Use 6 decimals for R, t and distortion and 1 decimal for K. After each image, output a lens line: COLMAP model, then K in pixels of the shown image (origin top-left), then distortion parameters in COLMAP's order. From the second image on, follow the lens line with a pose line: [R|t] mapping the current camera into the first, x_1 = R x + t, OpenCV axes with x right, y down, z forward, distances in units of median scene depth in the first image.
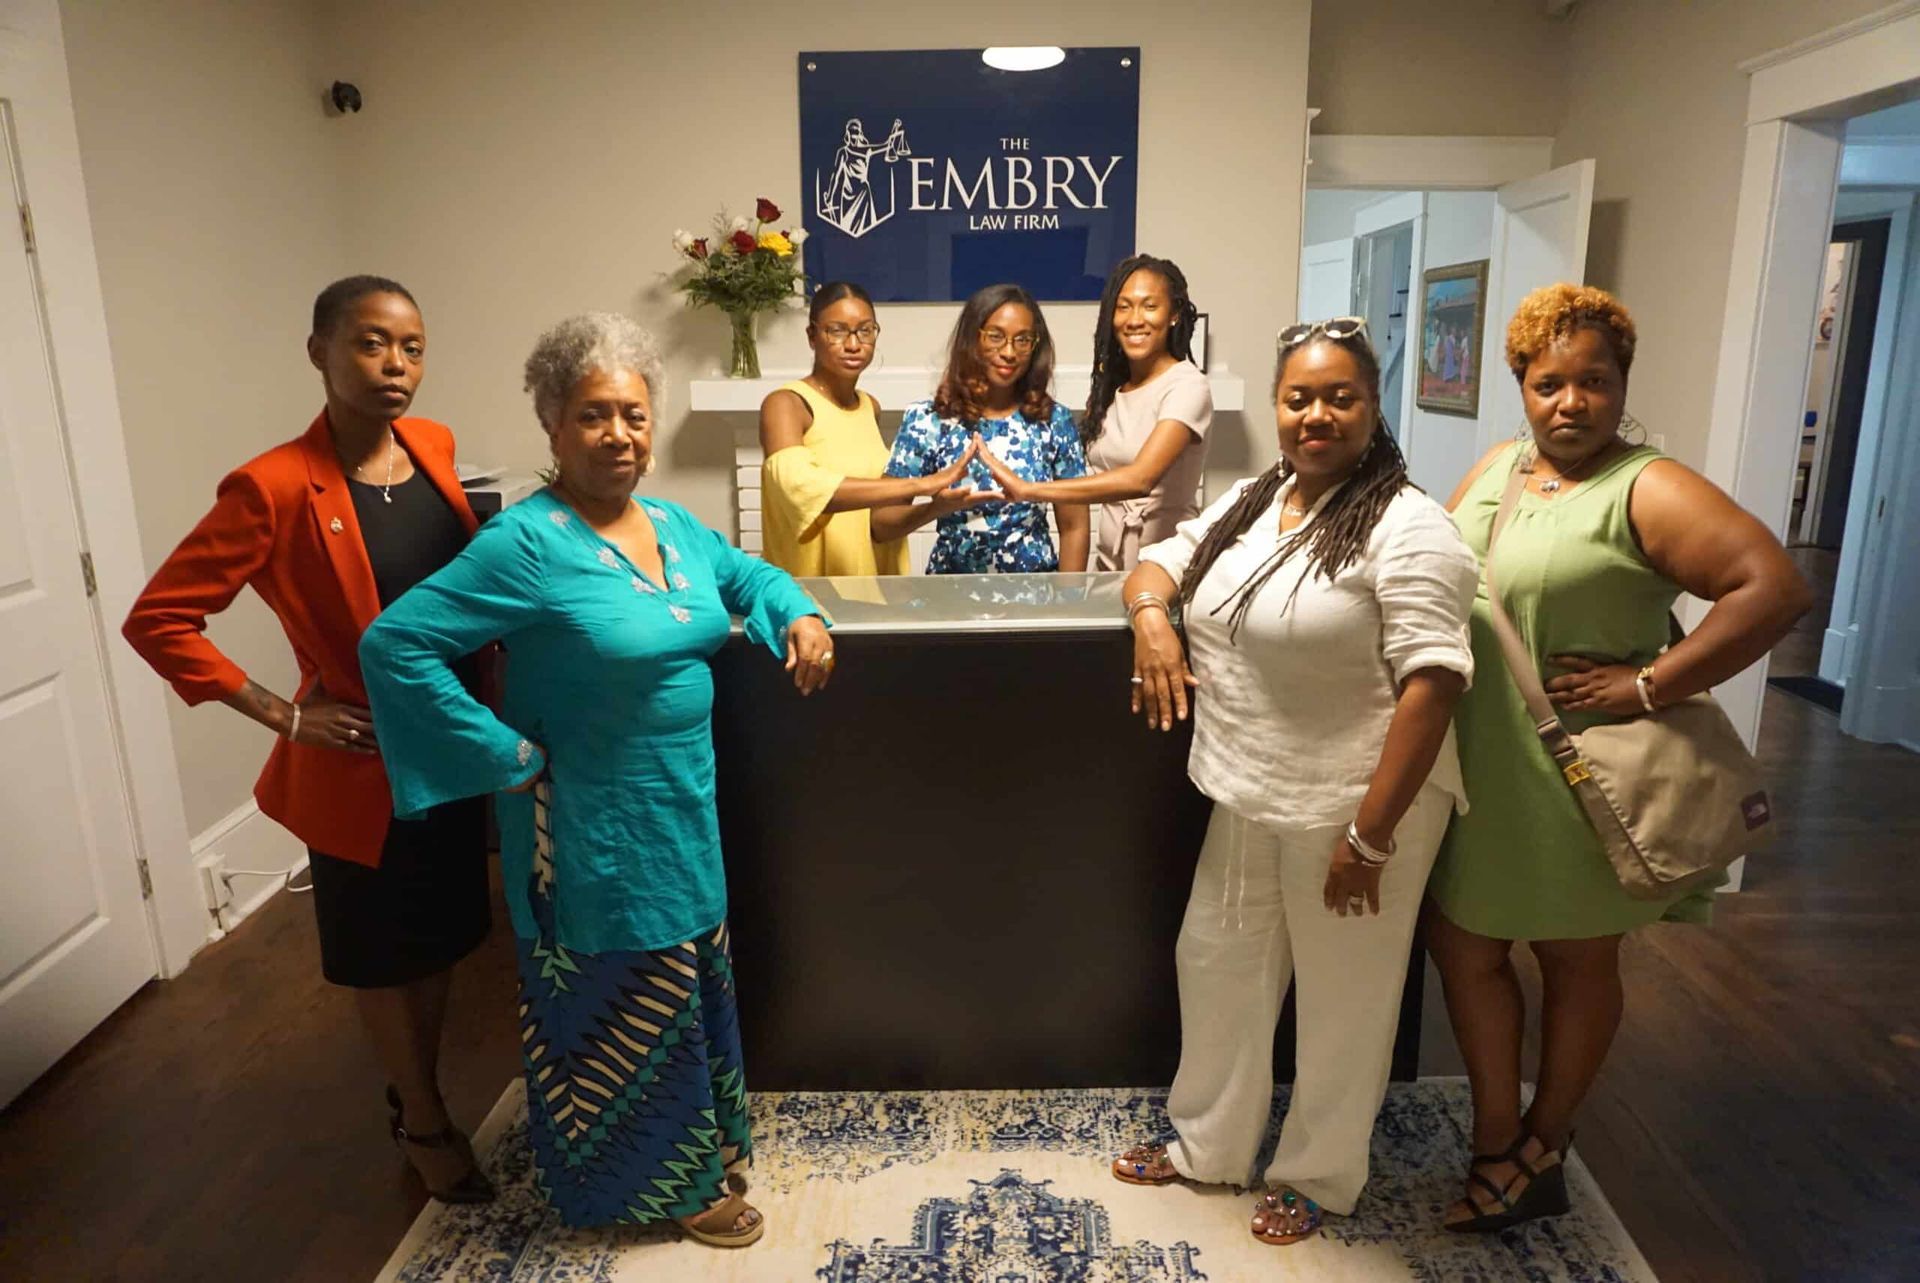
lens RADIAL K [[1337.5, 0, 960.0], [0, 1337.5, 641.5], [0, 0, 1]] dist [0.008278, 0.003242]
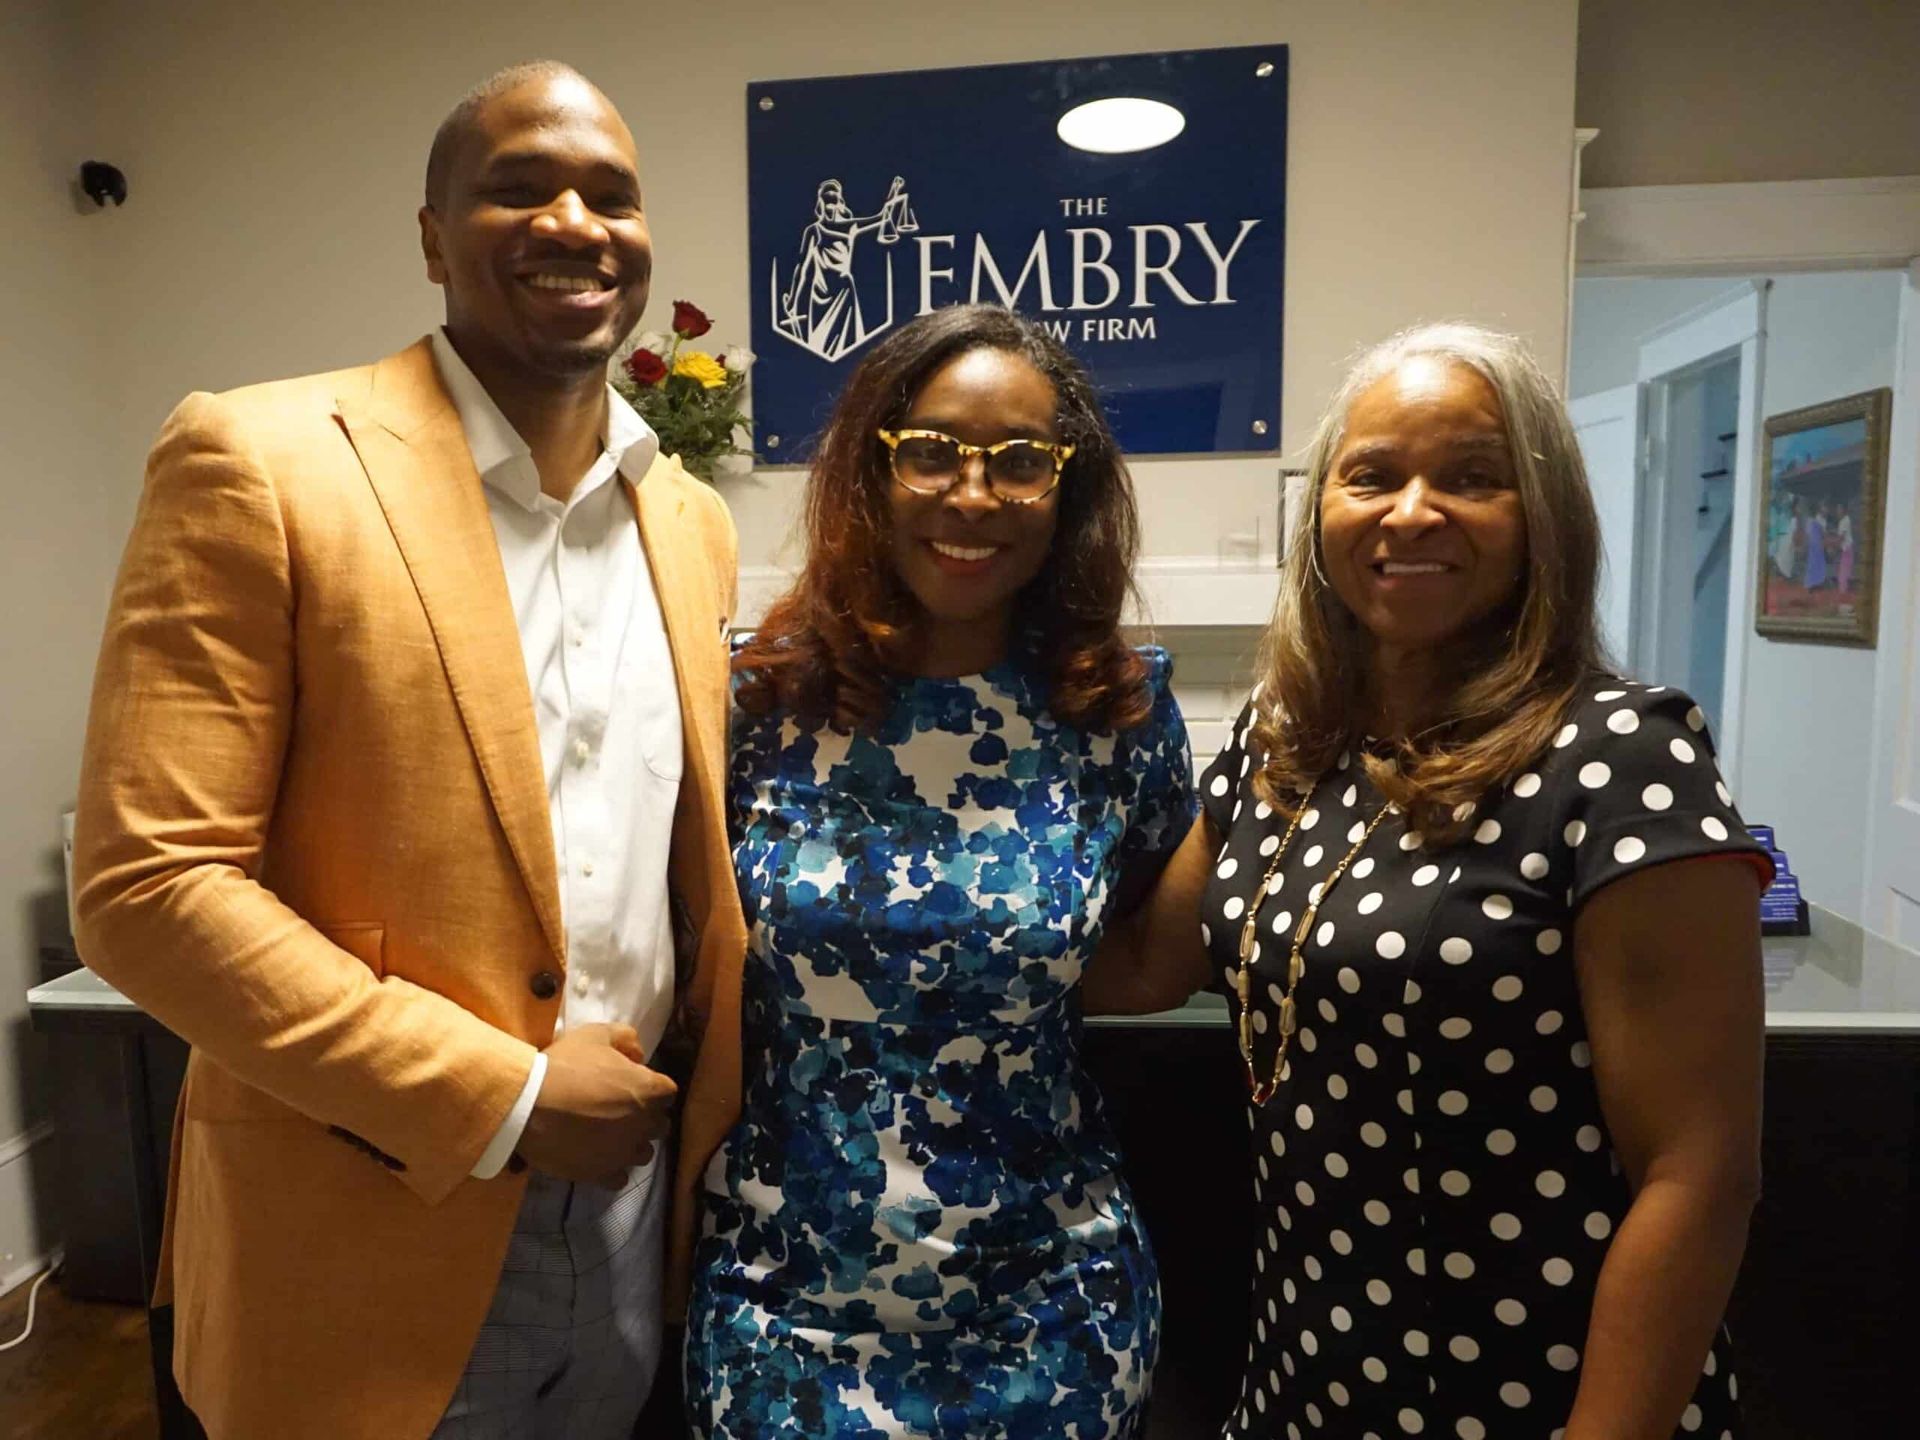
lens RADIAL K [[1628.8, 0, 861.1], [0, 1628.8, 791.6], [0, 0, 1]] dist [0.008585, 0.001342]
pose [[0.989874, 0.009447, -0.141634, 0.049531], [-0.023554, 0.994882, -0.098259, -0.023296], [0.139981, 0.100600, 0.985030, 0.268273]]
